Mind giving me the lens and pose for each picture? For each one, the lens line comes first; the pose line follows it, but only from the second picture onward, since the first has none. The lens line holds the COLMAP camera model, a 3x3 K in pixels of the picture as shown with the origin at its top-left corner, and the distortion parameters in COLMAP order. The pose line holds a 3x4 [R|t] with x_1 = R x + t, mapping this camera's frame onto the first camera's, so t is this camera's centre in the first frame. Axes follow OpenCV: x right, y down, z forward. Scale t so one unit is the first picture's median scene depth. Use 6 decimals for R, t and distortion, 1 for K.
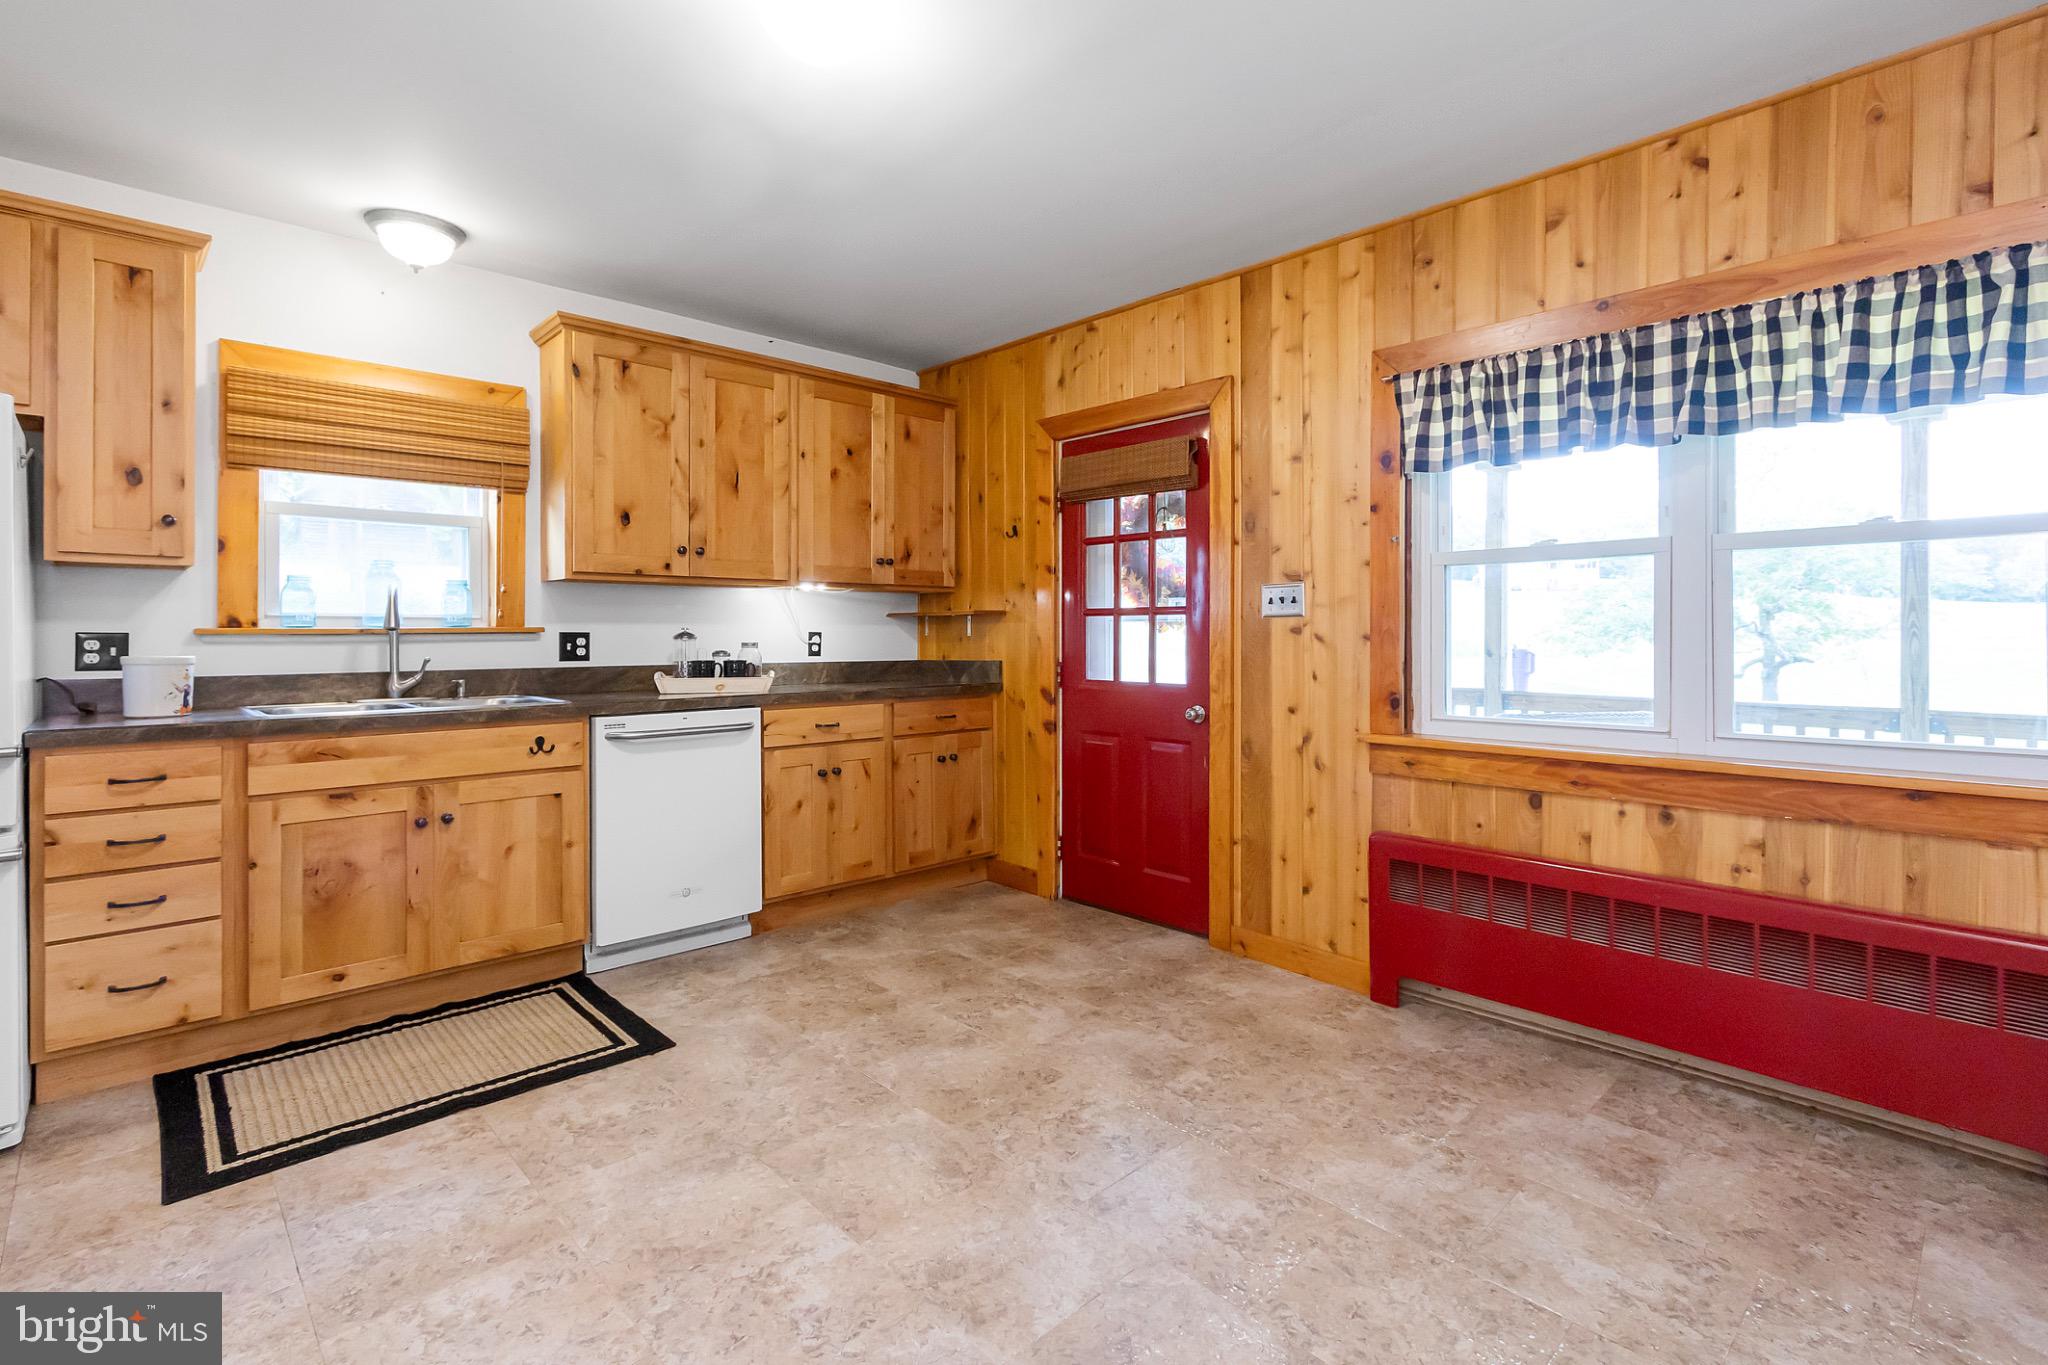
lens RADIAL K [[945.3, 0, 1009.6], [0, 945.3, 635.5], [0, 0, 1]] dist [0.003181, -0.000780]
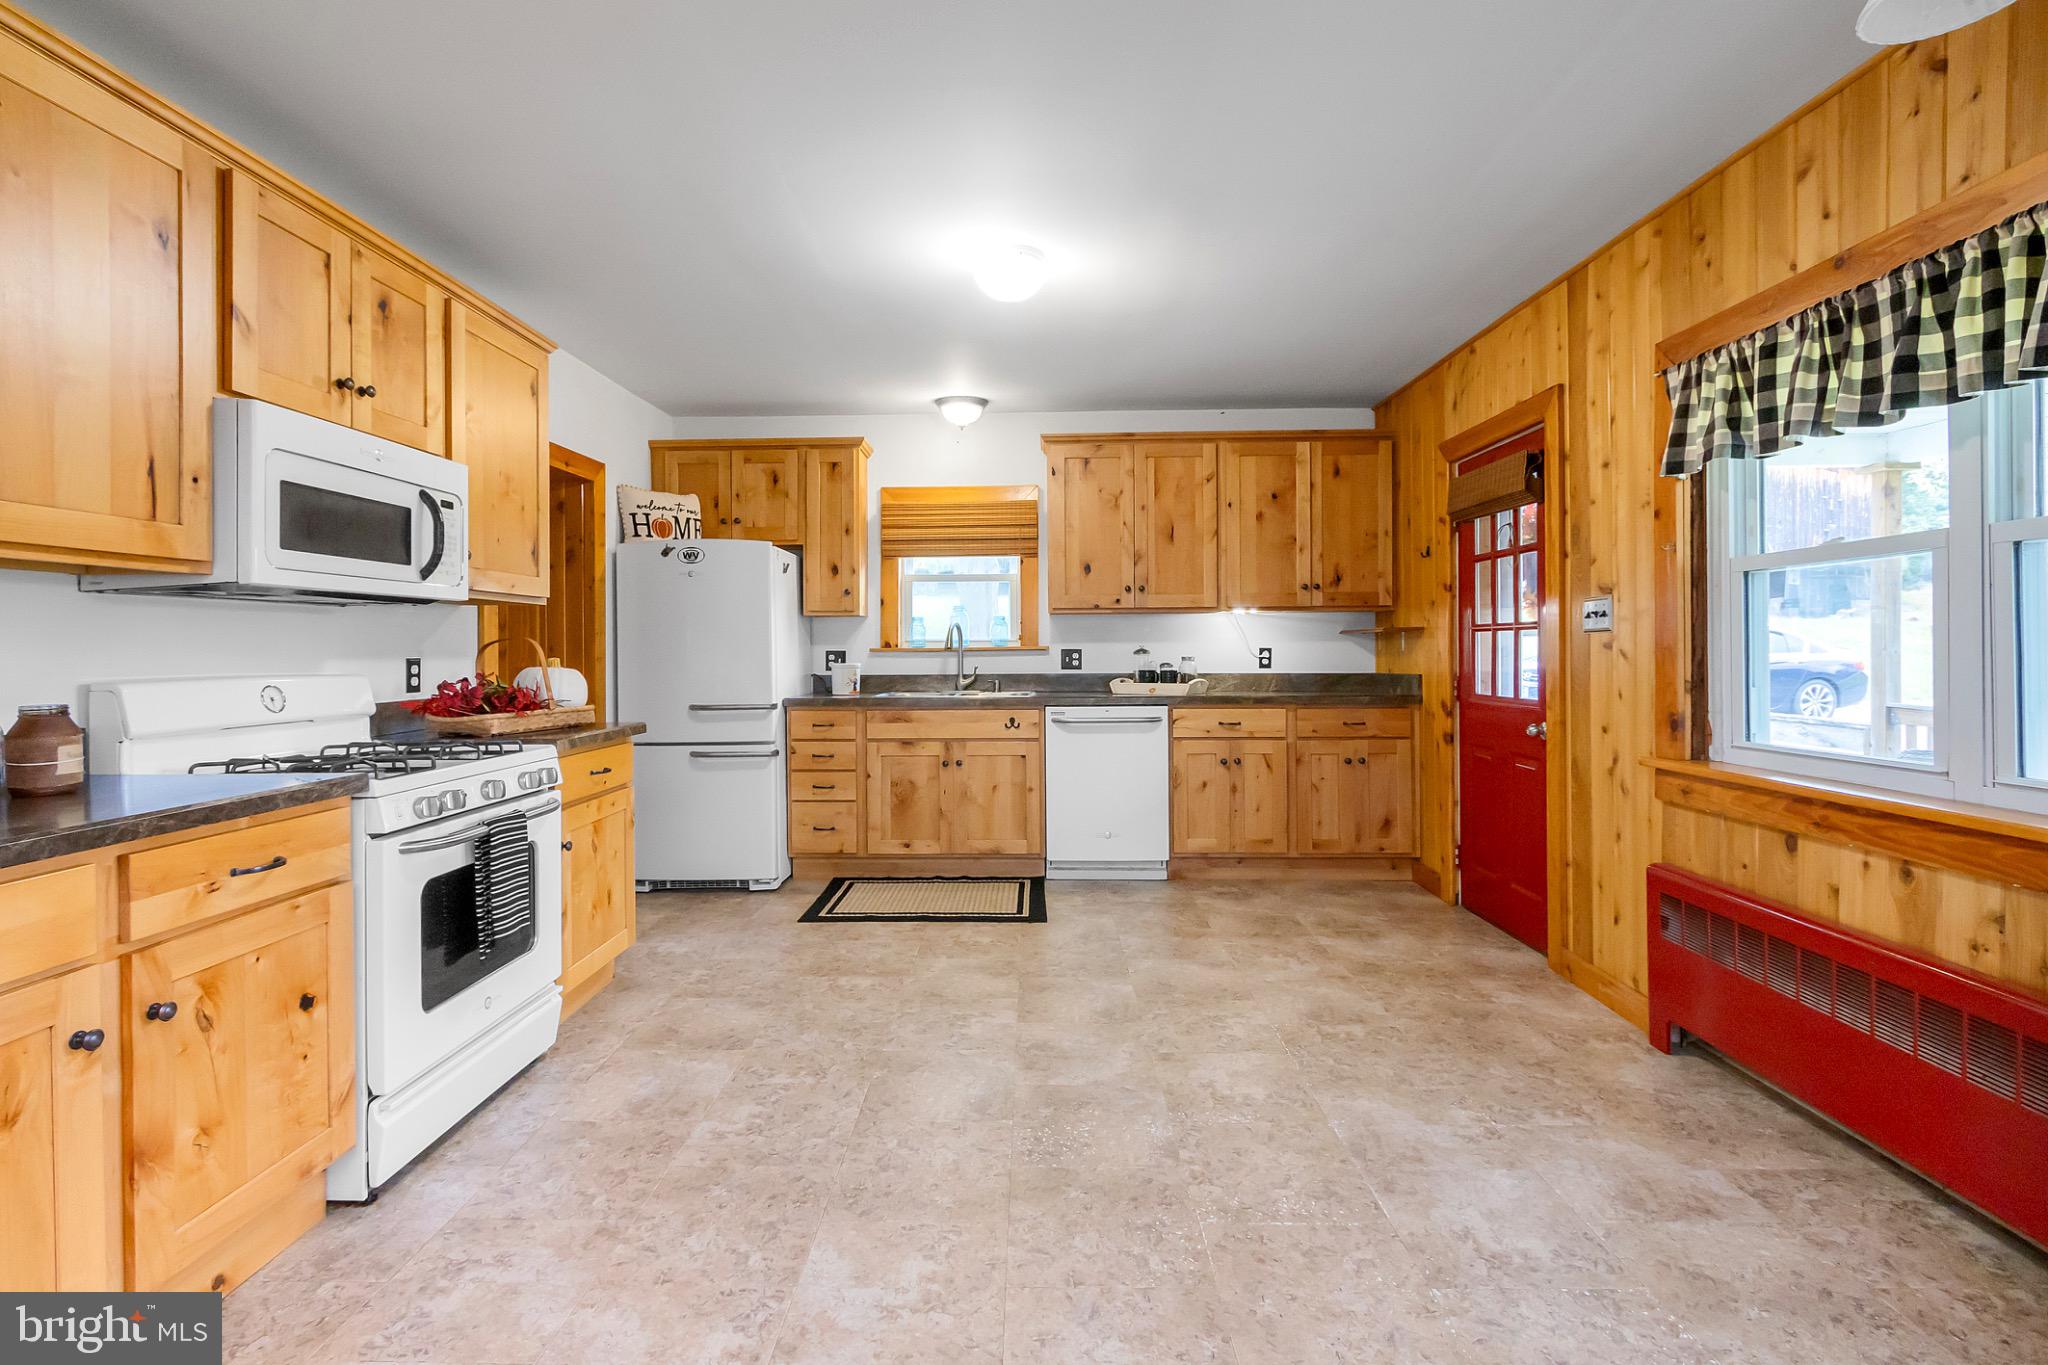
lens RADIAL K [[945.3, 0, 1009.7], [0, 945.3, 652.0], [0, 0, 1]] dist [0.003181, -0.000780]
pose [[0.711240, -0.000885, -0.702948, 0.615966], [0.004358, 0.999986, 0.003151, -0.005385], [0.702935, -0.005305, 0.711234, -0.110475]]
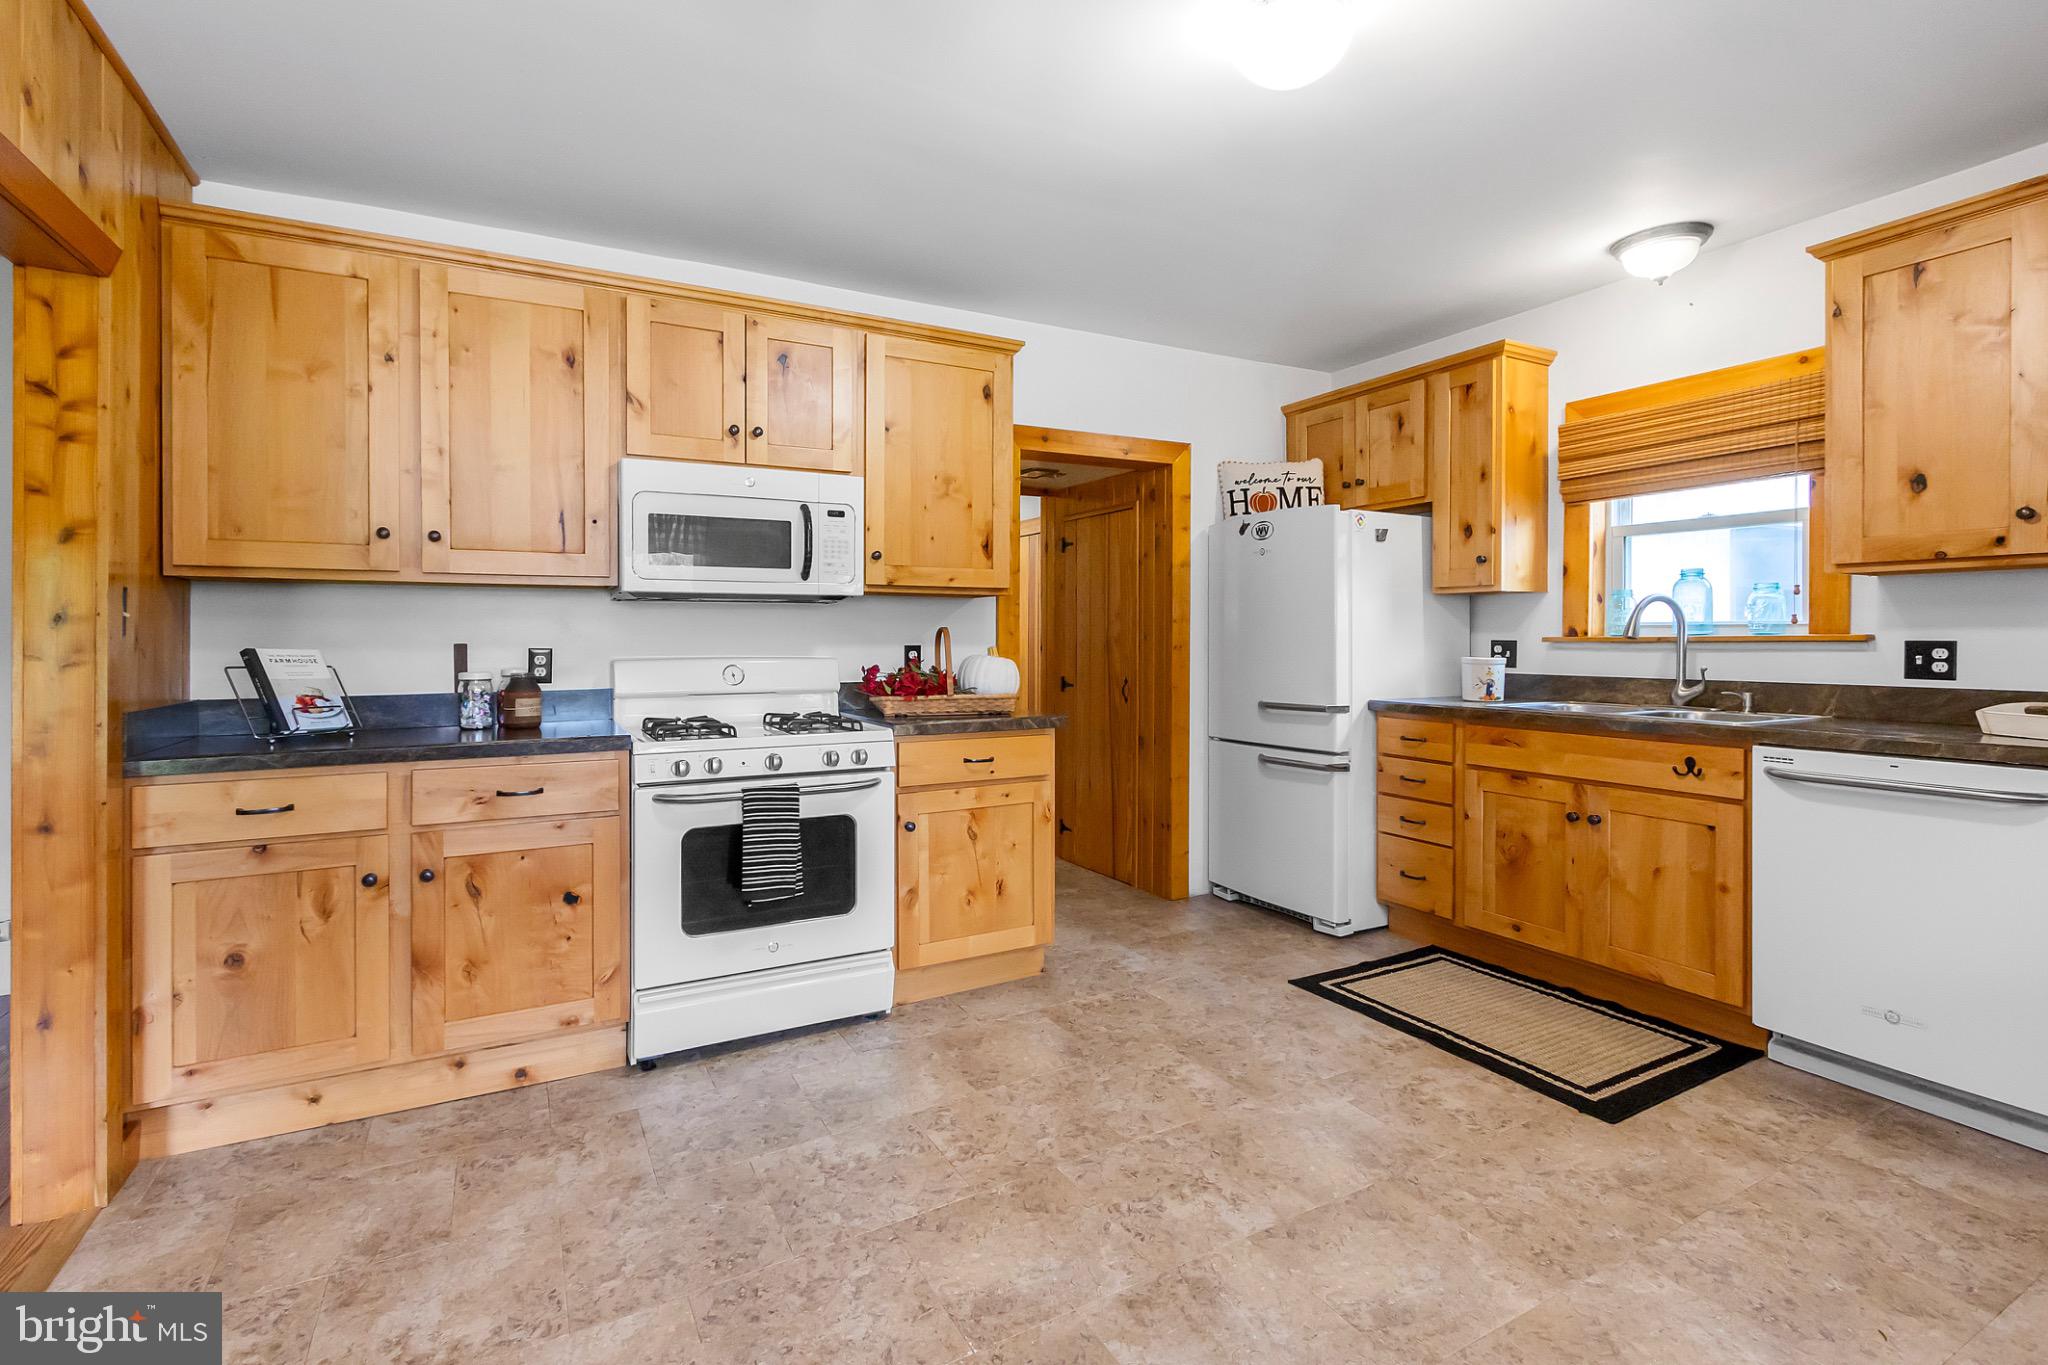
lens RADIAL K [[945.3, 0, 1018.7], [0, 945.3, 641.0], [0, 0, 1]] dist [0.003181, -0.000780]
pose [[-0.254778, 0.005880, -0.966982, 0.562227], [0.001007, 0.999983, 0.005816, -0.010524], [0.966999, 0.000508, -0.254779, 0.636554]]
